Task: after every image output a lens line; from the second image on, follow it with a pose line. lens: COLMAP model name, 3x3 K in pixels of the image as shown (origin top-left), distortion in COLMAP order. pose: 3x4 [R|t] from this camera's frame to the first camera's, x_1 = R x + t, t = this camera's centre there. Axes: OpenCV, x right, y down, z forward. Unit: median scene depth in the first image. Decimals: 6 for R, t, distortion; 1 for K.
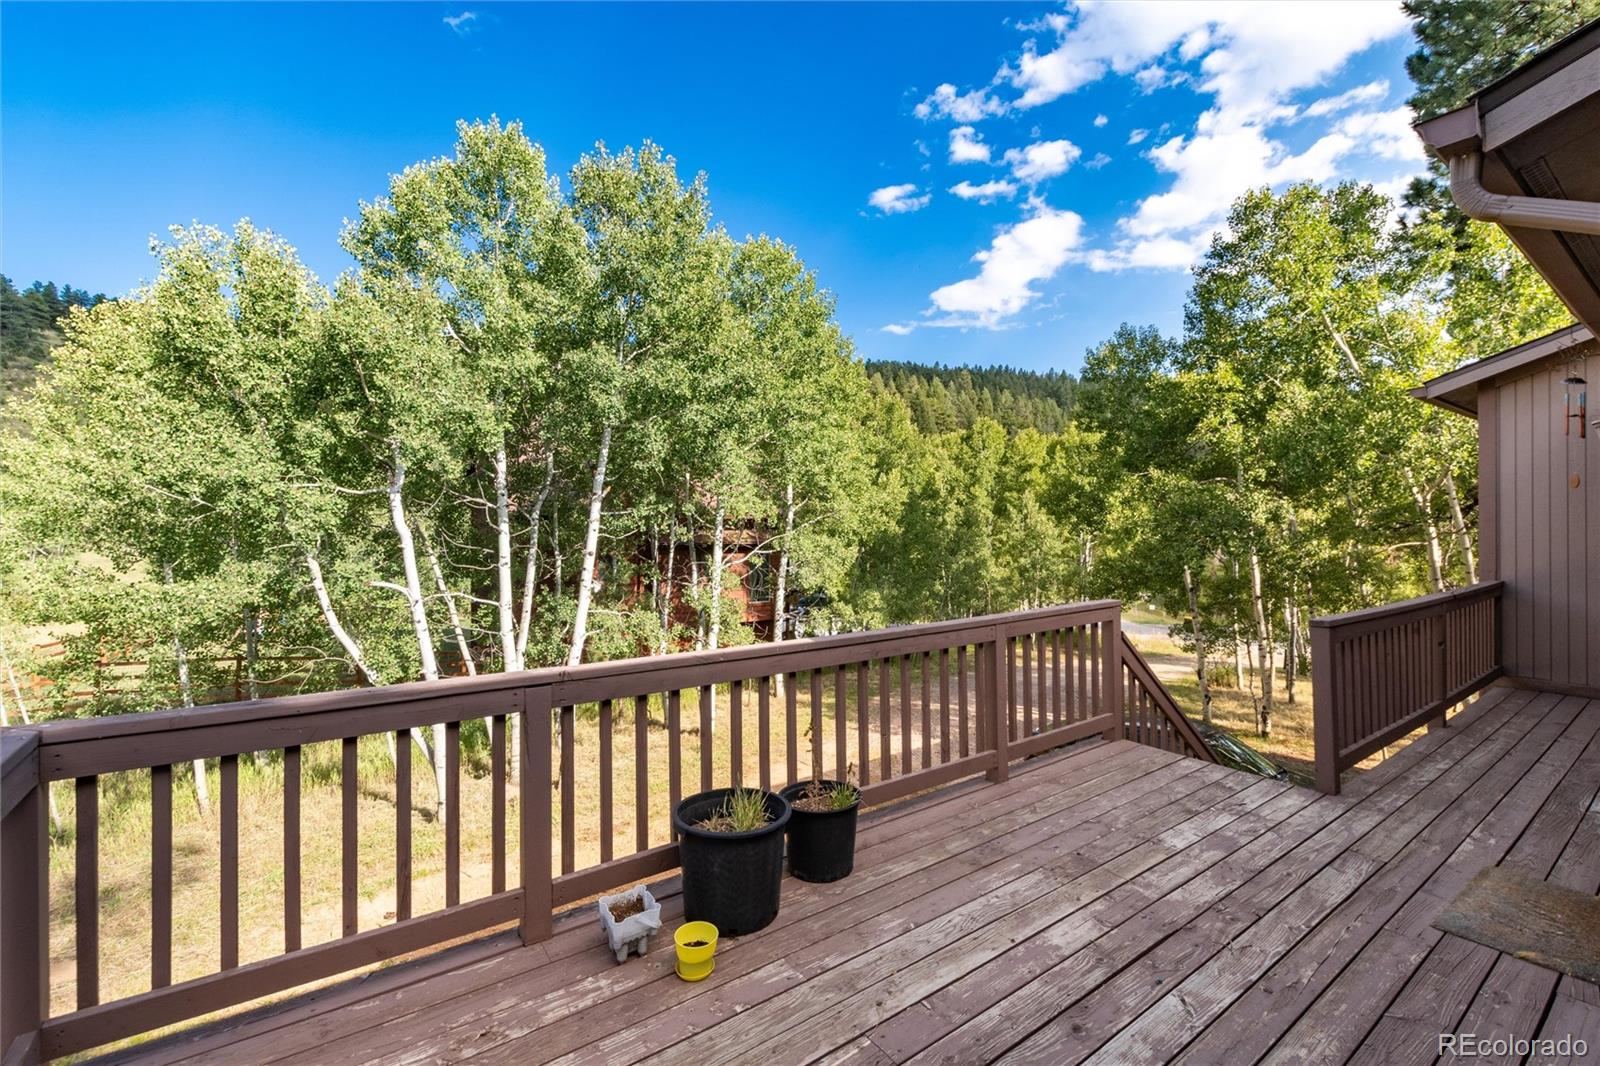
lens RADIAL K [[703.1, 0, 815.1], [0, 703.1, 524.5], [0, 0, 1]] dist [0.000811, 0.000132]
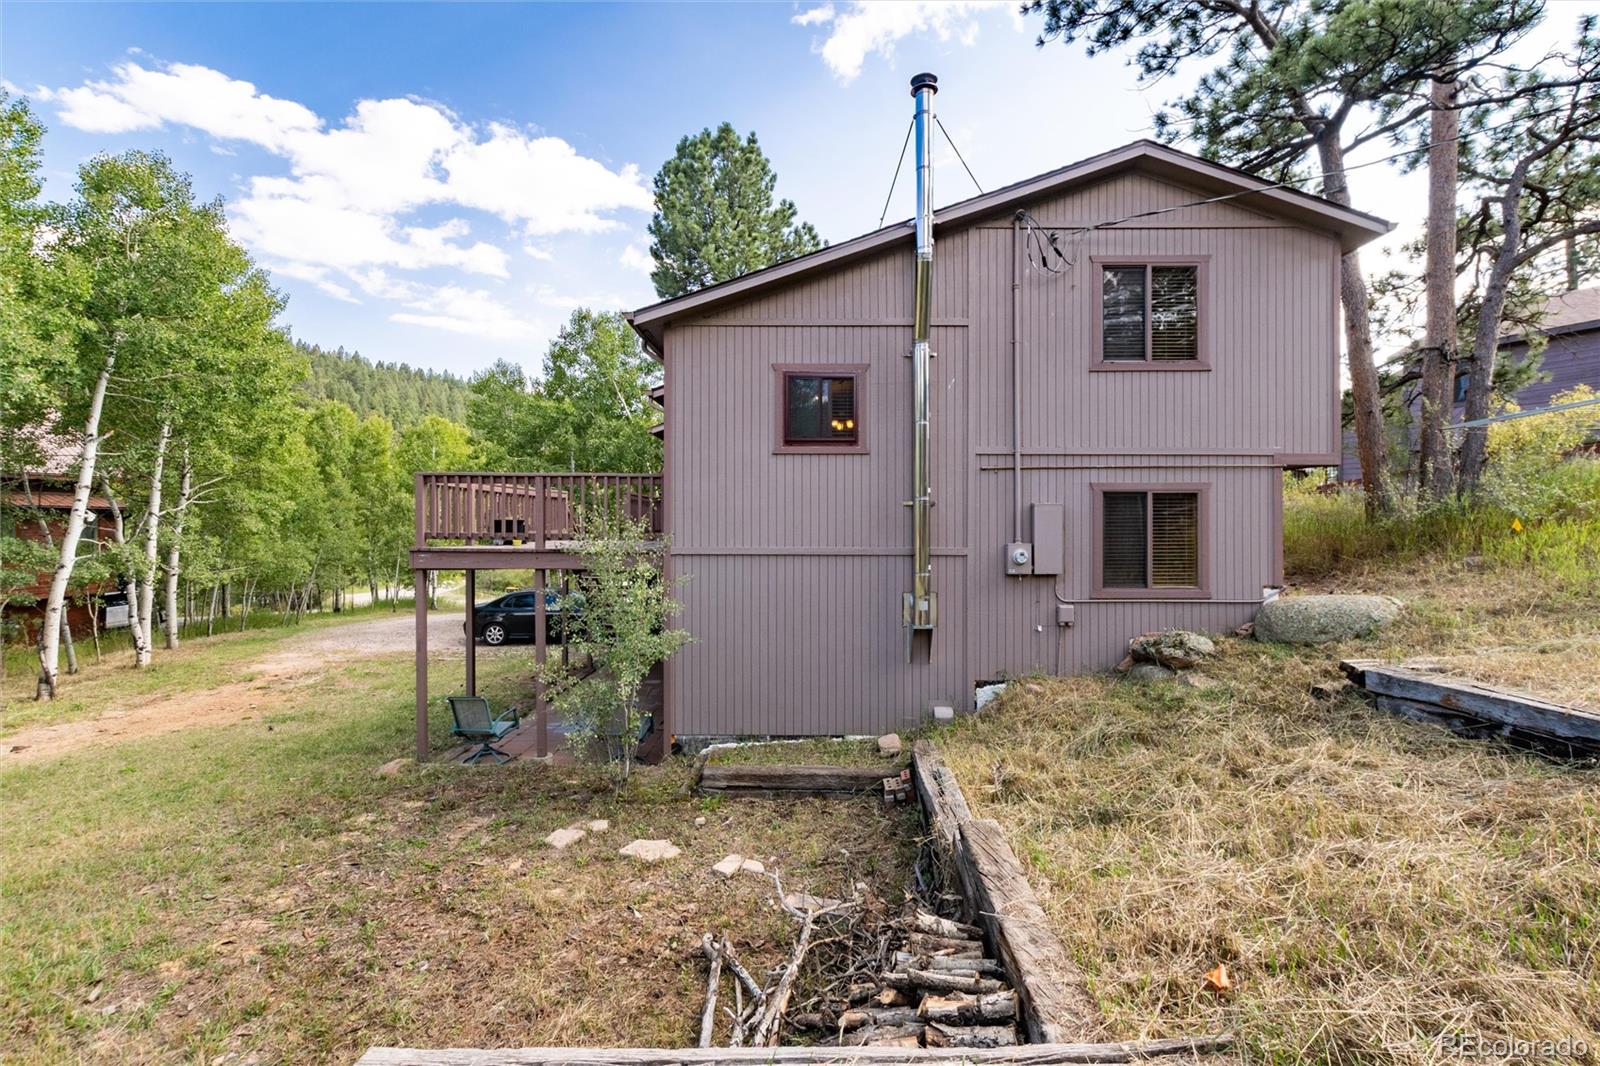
lens RADIAL K [[684.3, 0, 803.4], [0, 684.3, 525.1], [0, 0, 1]] dist [-0.001191, -0.000216]
pose [[0.606946, 0.001292, 0.794742, -0.428553], [-0.005490, 0.999982, 0.002567, 0.080232], [-0.794724, -0.005921, 0.606942, -0.524724]]
